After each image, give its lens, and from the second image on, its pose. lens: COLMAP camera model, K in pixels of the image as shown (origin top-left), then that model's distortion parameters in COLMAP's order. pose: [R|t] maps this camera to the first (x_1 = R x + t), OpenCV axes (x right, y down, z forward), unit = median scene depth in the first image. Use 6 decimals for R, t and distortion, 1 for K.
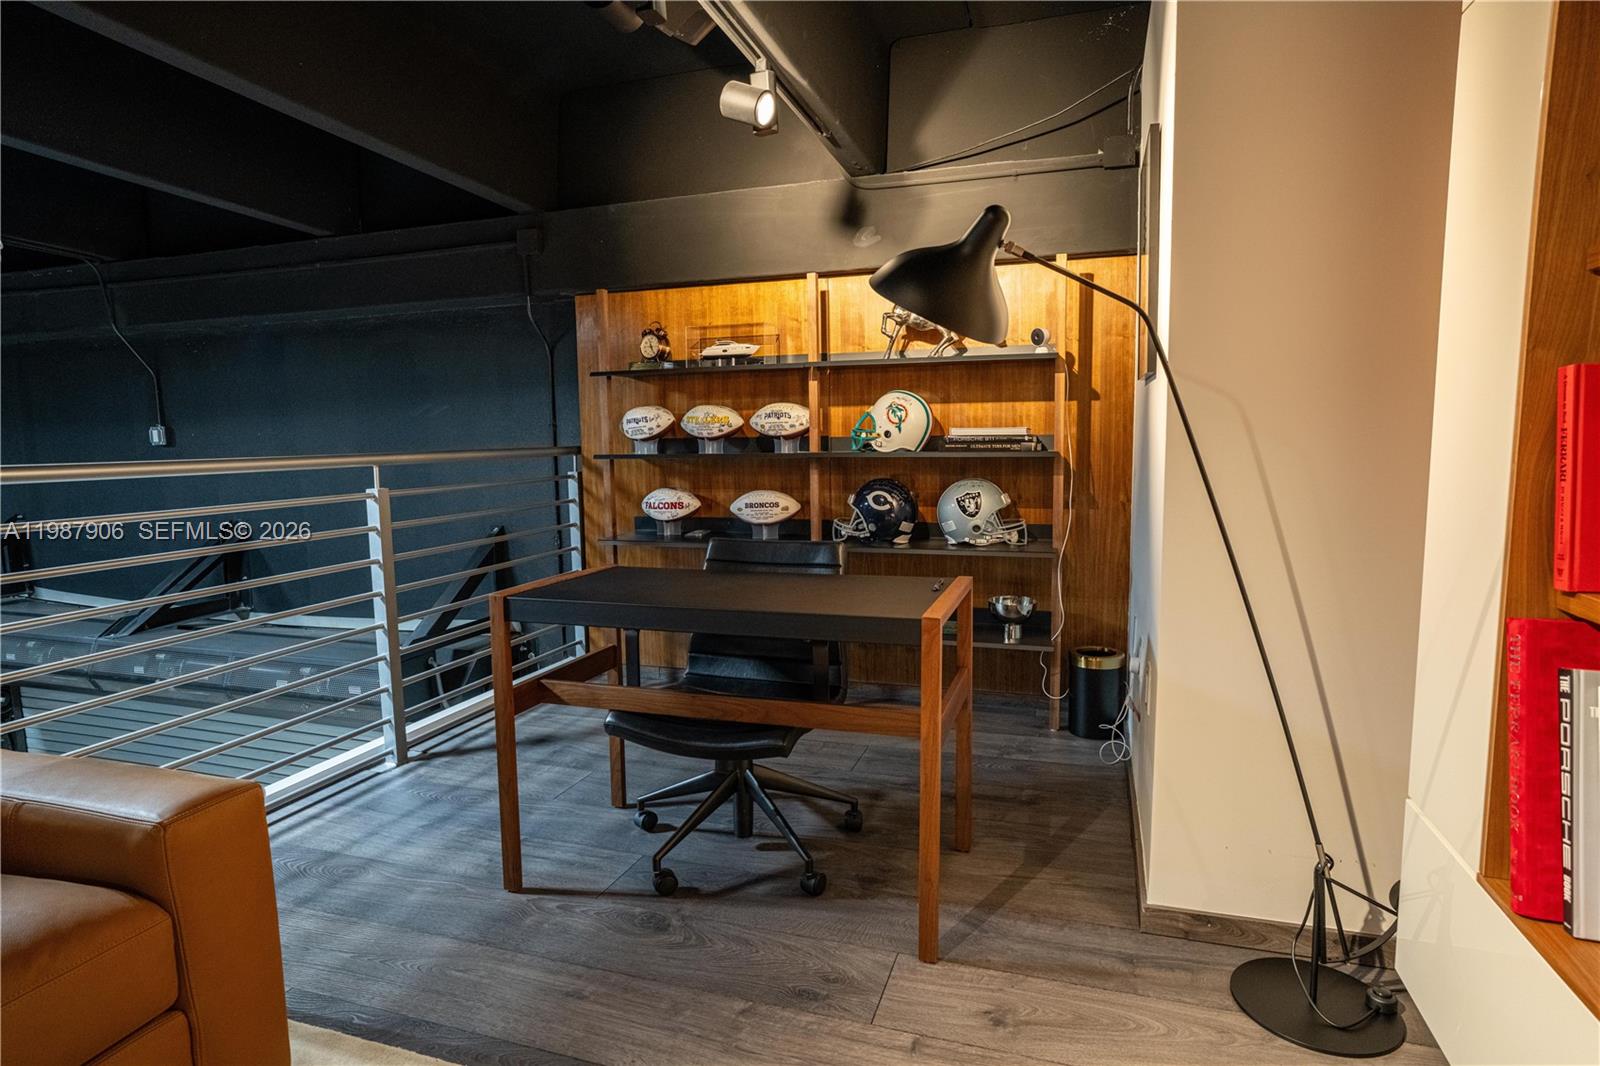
lens RADIAL K [[890.6, 0, 790.2], [0, 890.6, 533.3], [0, 0, 1]] dist [-0.026920, 0.001184]
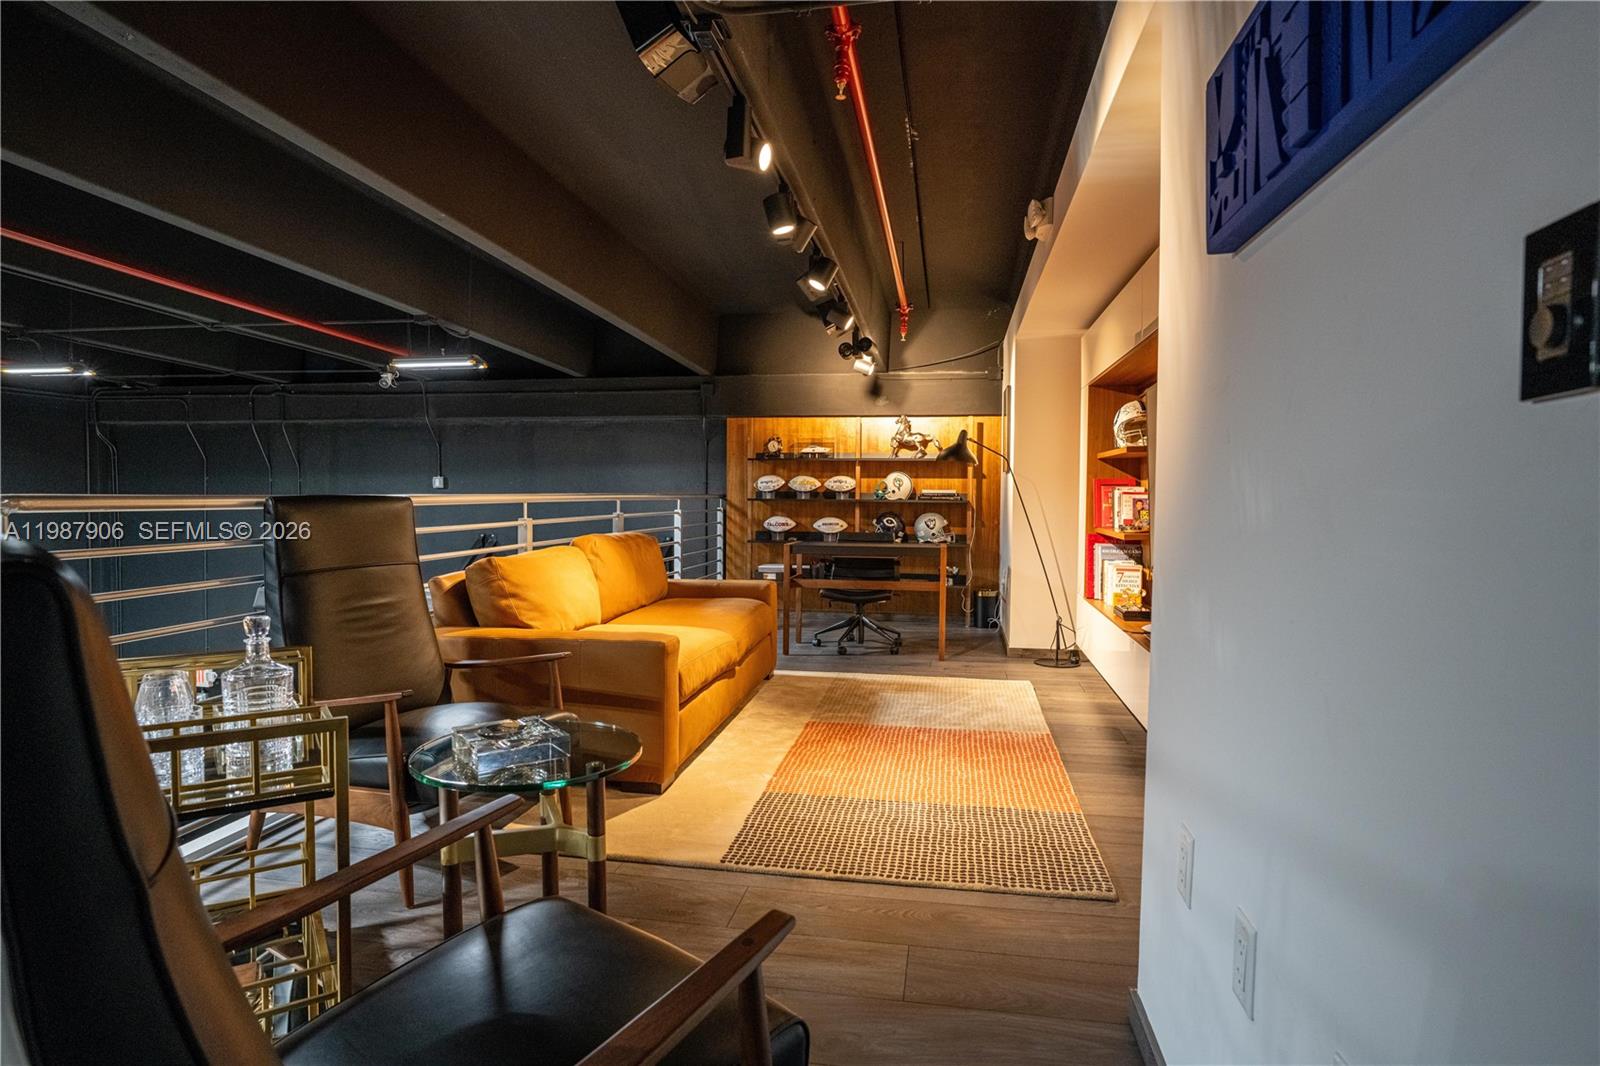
lens RADIAL K [[890.6, 0, 790.2], [0, 890.6, 533.3], [0, 0, 1]] dist [-0.026920, 0.001184]
pose [[0.990142, 0.018522, 0.138838, -0.429028], [-0.008860, 0.997515, -0.069894, 0.141052], [-0.139787, 0.067975, 0.987846, -1.085344]]
